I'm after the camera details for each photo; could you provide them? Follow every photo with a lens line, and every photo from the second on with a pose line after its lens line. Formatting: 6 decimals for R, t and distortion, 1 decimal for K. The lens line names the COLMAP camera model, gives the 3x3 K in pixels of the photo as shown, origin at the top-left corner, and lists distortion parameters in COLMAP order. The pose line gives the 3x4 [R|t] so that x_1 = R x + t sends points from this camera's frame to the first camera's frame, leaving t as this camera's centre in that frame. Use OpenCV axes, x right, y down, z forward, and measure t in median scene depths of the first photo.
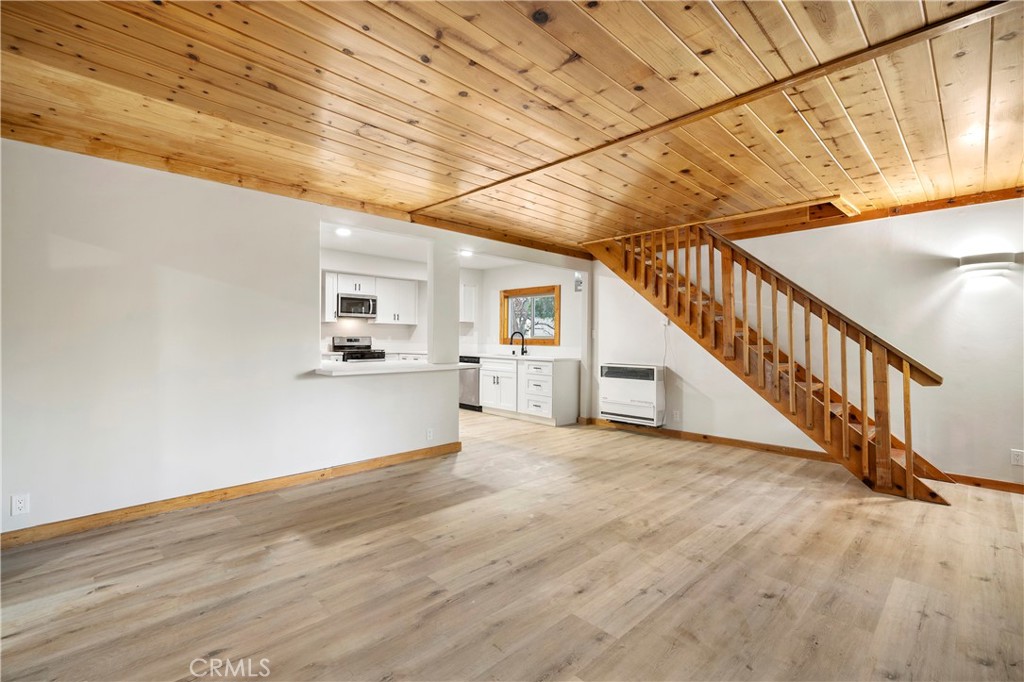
lens RADIAL K [[458.2, 0, 516.3], [0, 458.2, 338.8], [0, 0, 1]] dist [-0.000224, 0.000081]
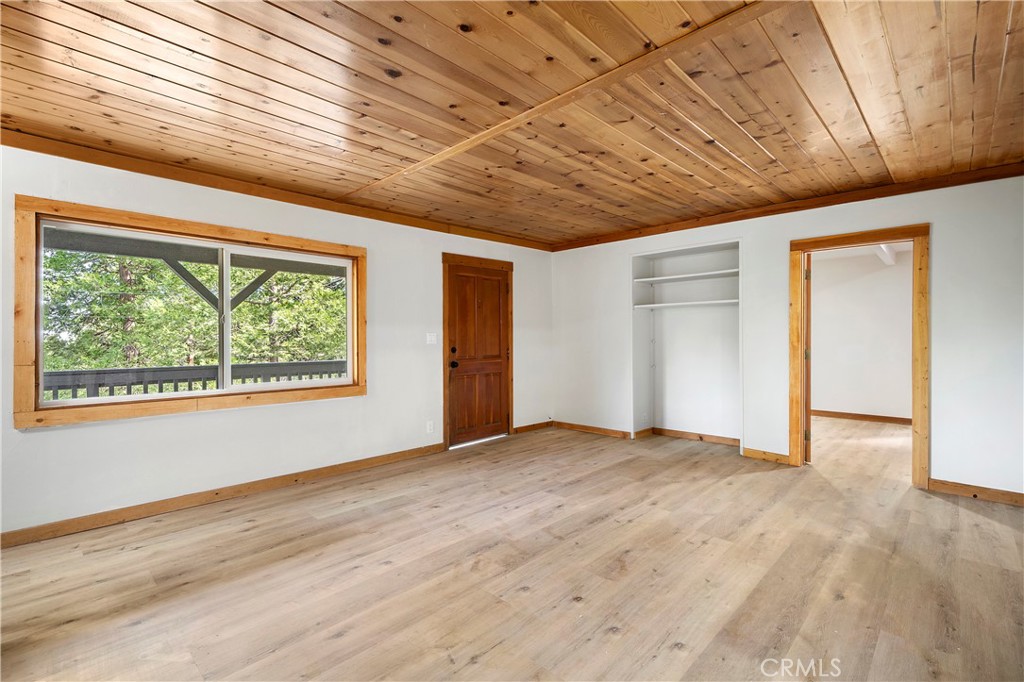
lens RADIAL K [[458.2, 0, 509.1], [0, 458.2, 343.3], [0, 0, 1]] dist [-0.000224, 0.000081]
pose [[-0.999922, -0.001523, -0.012414, 0.225515], [-0.001576, 0.999989, 0.004303, 0.008243], [0.012407, 0.004322, -0.999914, 1.734536]]
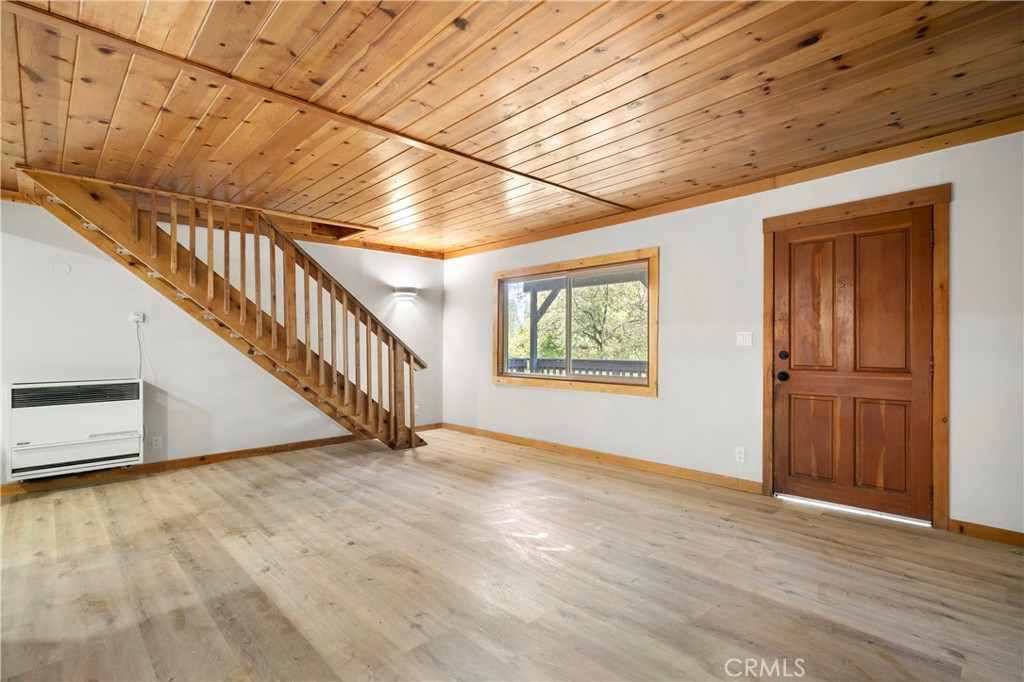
lens RADIAL K [[480.4, 0, 509.8], [0, 480.4, 345.9], [0, 0, 1]] dist [0.000827, 0.000316]
pose [[0.015336, -0.010976, 0.999822, -0.785776], [0.001791, 0.999938, 0.010950, 0.002114], [-0.999881, 0.001622, 0.015355, 0.750230]]
